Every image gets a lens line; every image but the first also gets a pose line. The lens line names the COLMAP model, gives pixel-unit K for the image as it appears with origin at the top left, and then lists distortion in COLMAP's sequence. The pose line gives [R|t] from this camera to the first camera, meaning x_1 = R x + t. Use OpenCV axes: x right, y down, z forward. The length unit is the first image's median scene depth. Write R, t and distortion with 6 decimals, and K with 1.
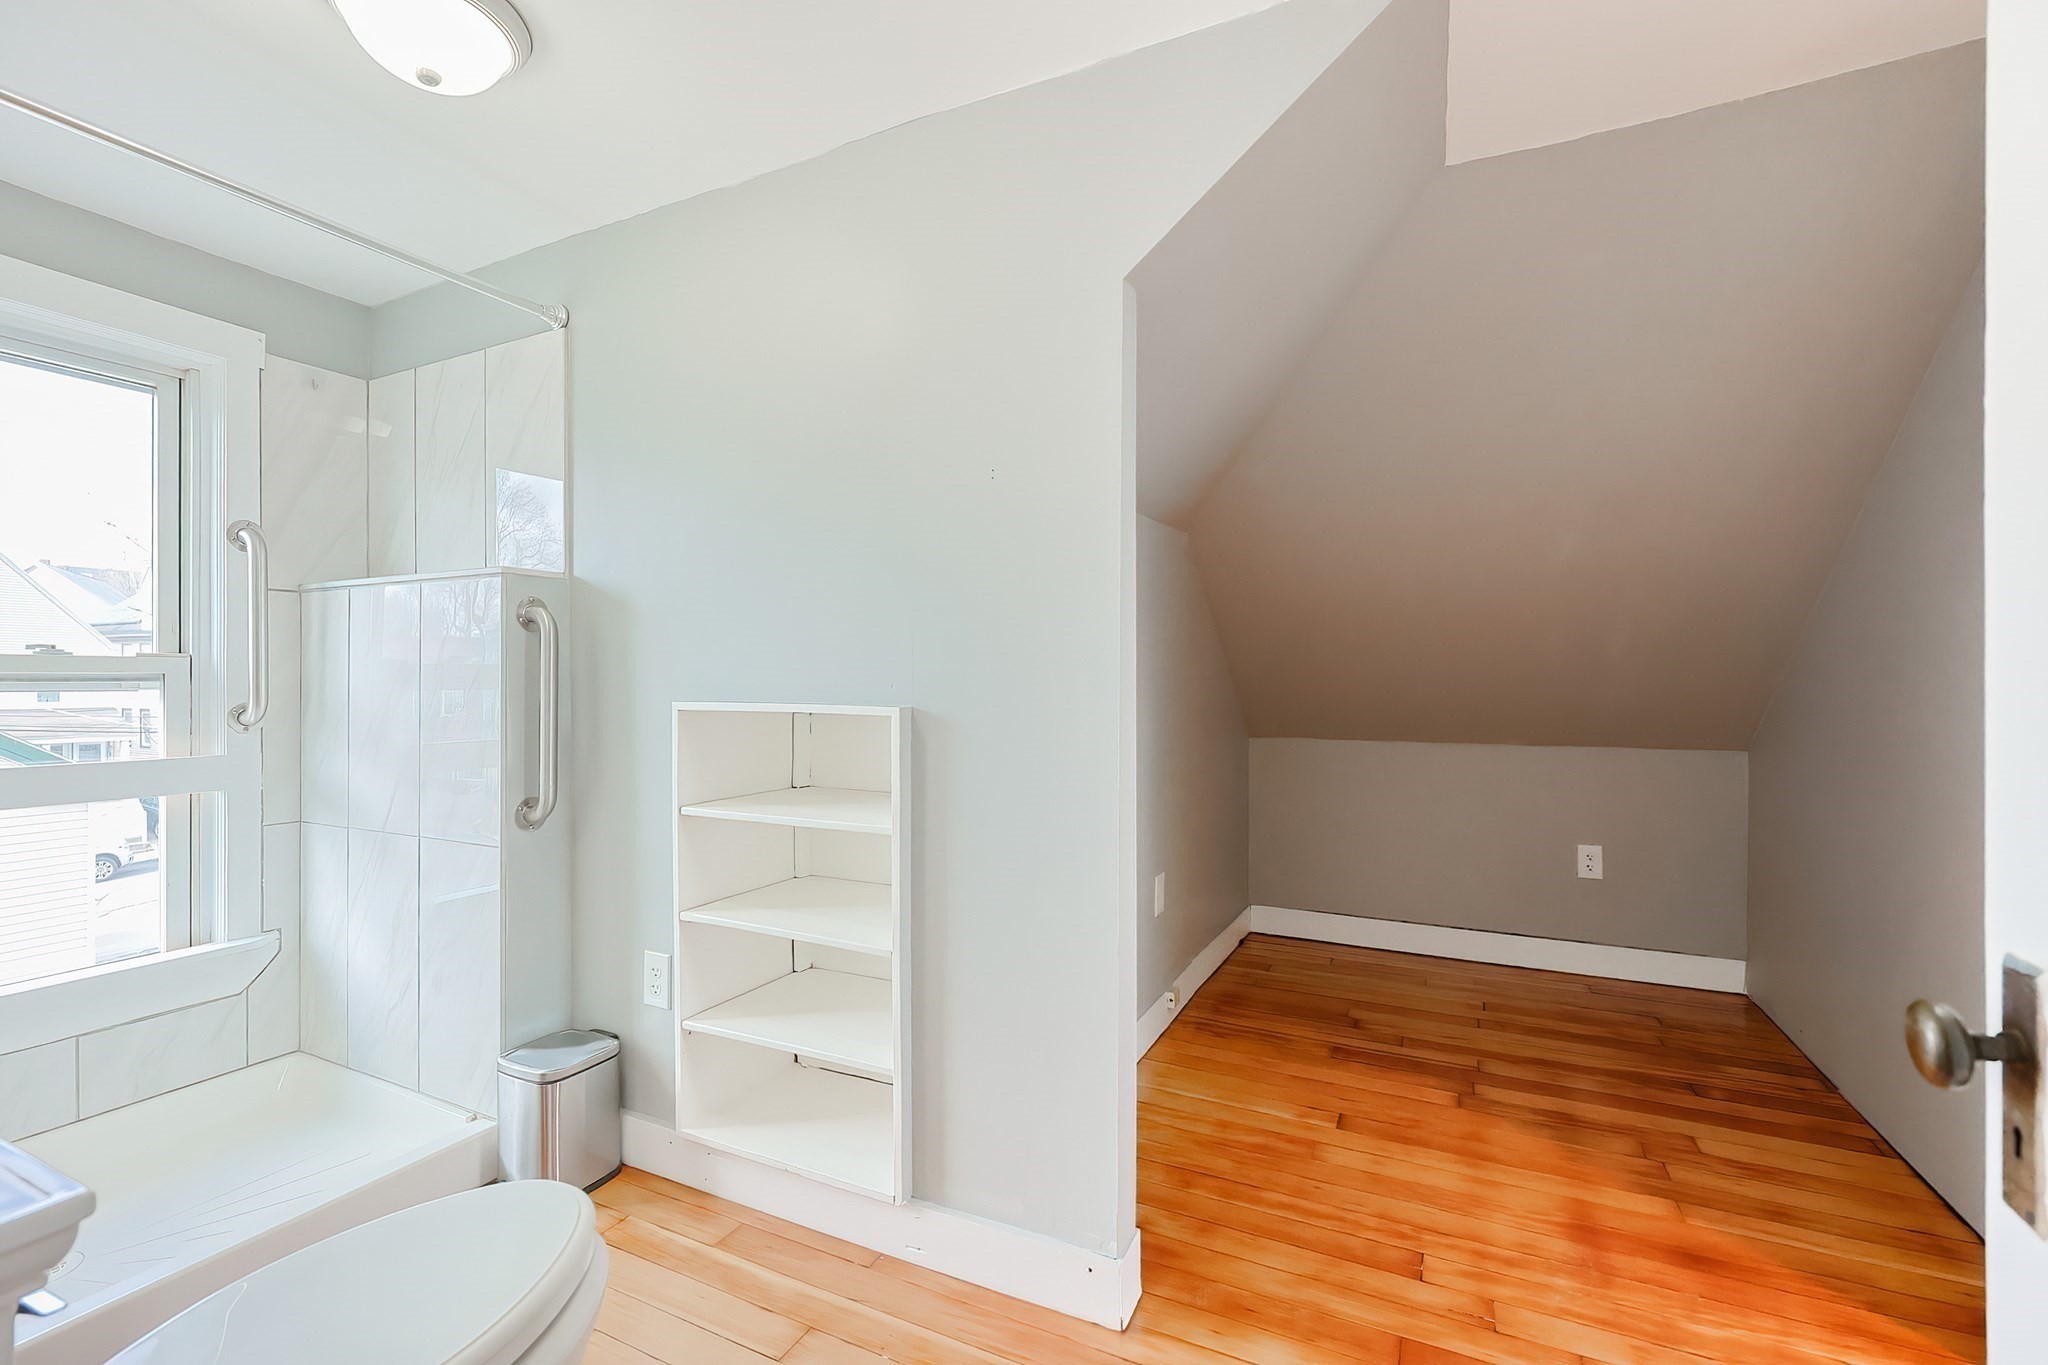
lens RADIAL K [[874.4, 0, 1028.8], [0, 874.4, 678.2], [0, 0, 1]] dist [-0.000934, 0.000014]
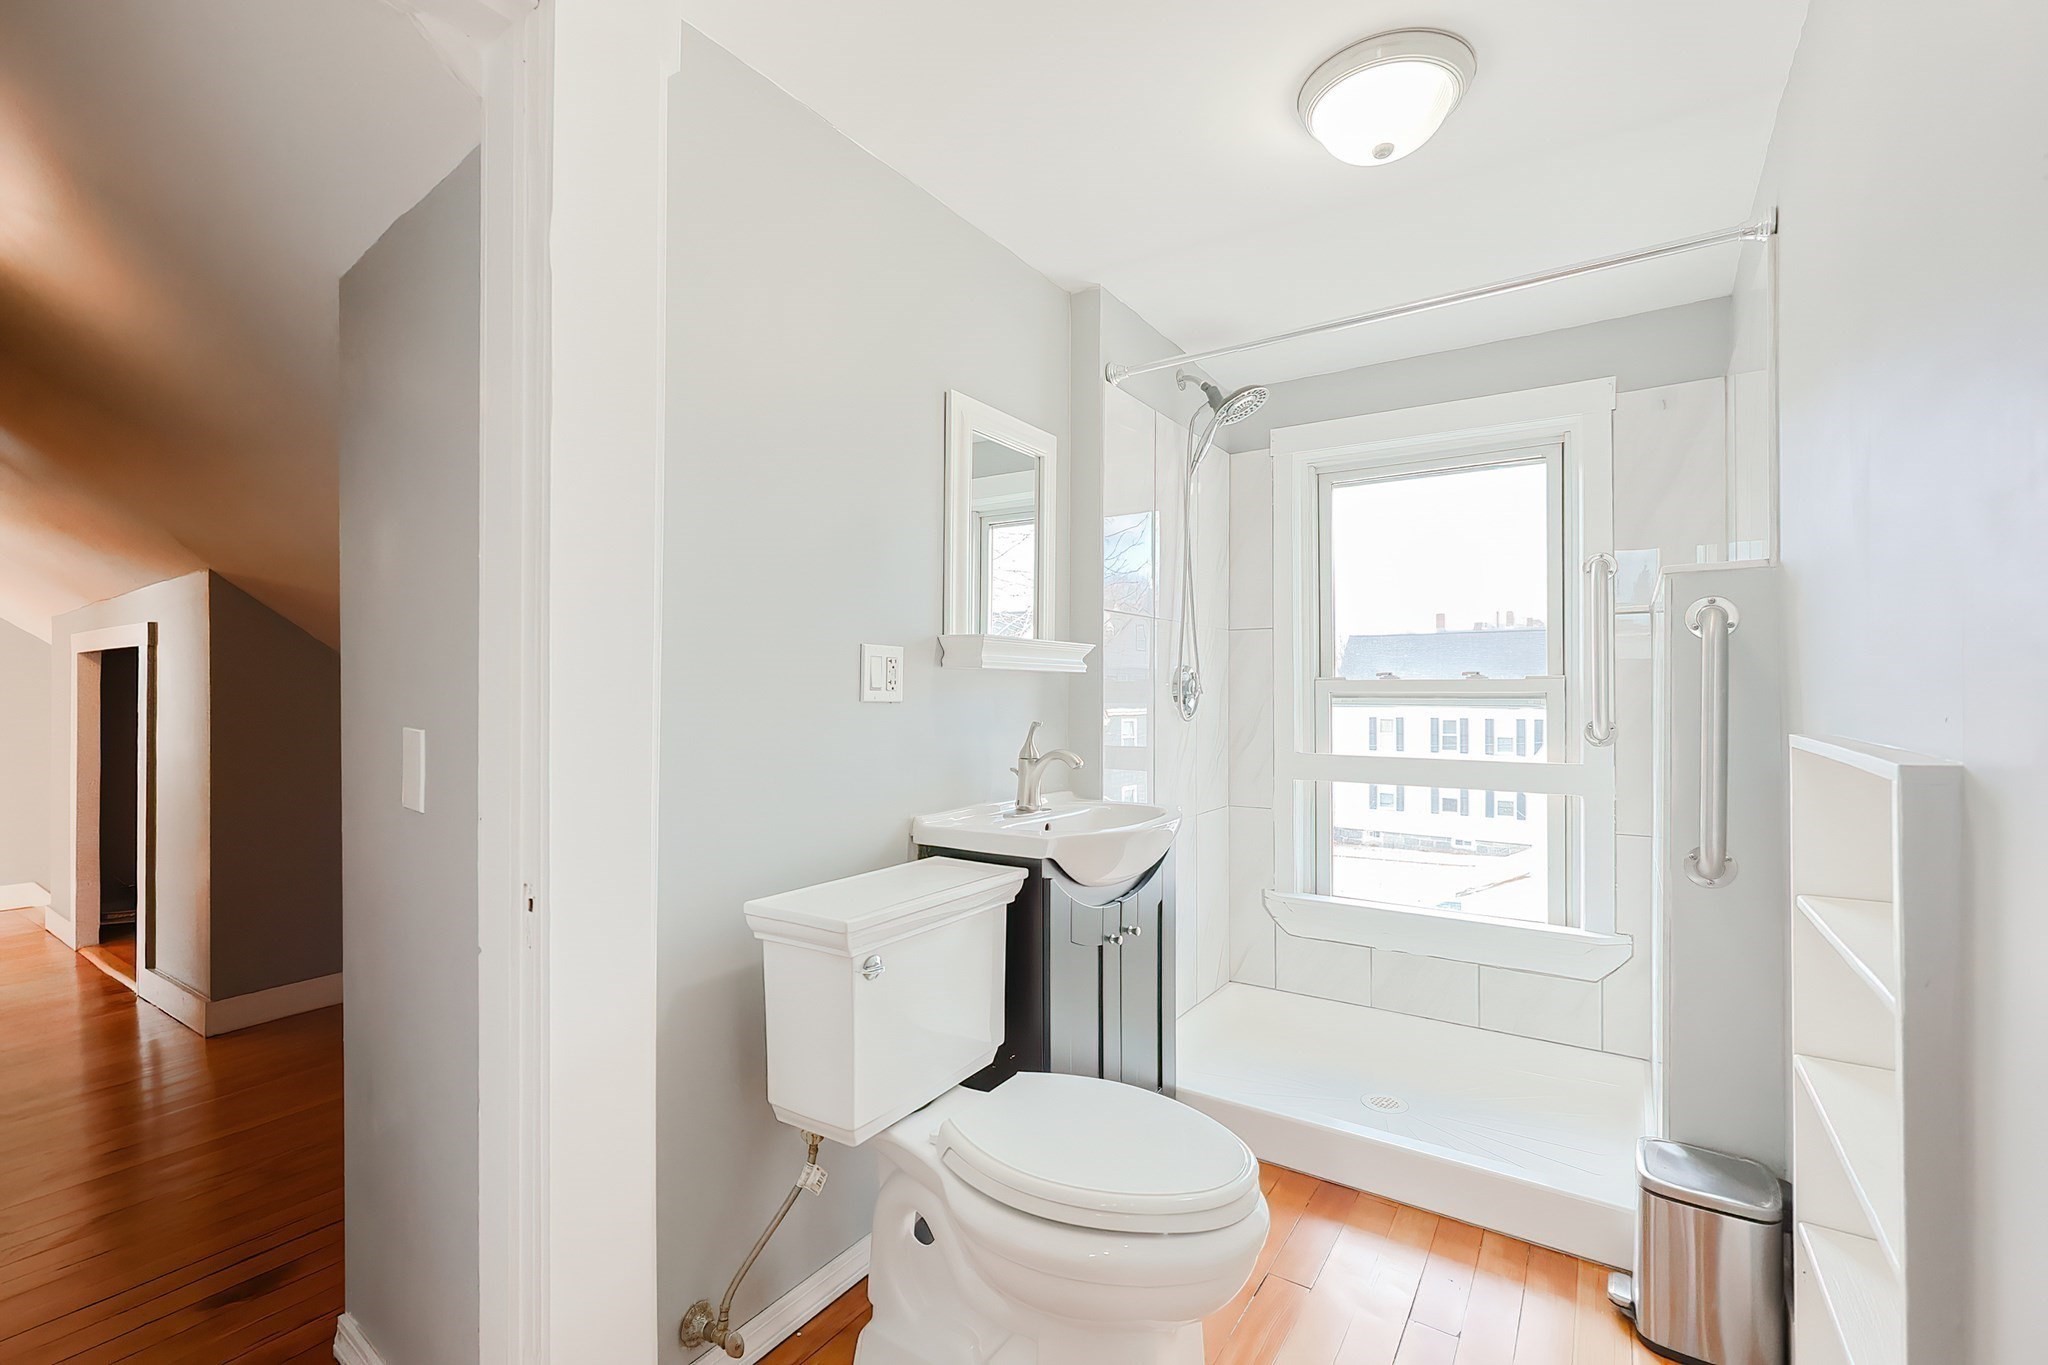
lens RADIAL K [[882.8, 0, 1036.2], [0, 882.8, 690.7], [0, 0, 1]] dist [0.000079, -0.000277]
pose [[-0.135158, -0.004462, -0.990814, 0.306596], [-0.000751, 0.999990, -0.004401, -0.001917], [0.990824, 0.000149, -0.135160, 0.457997]]
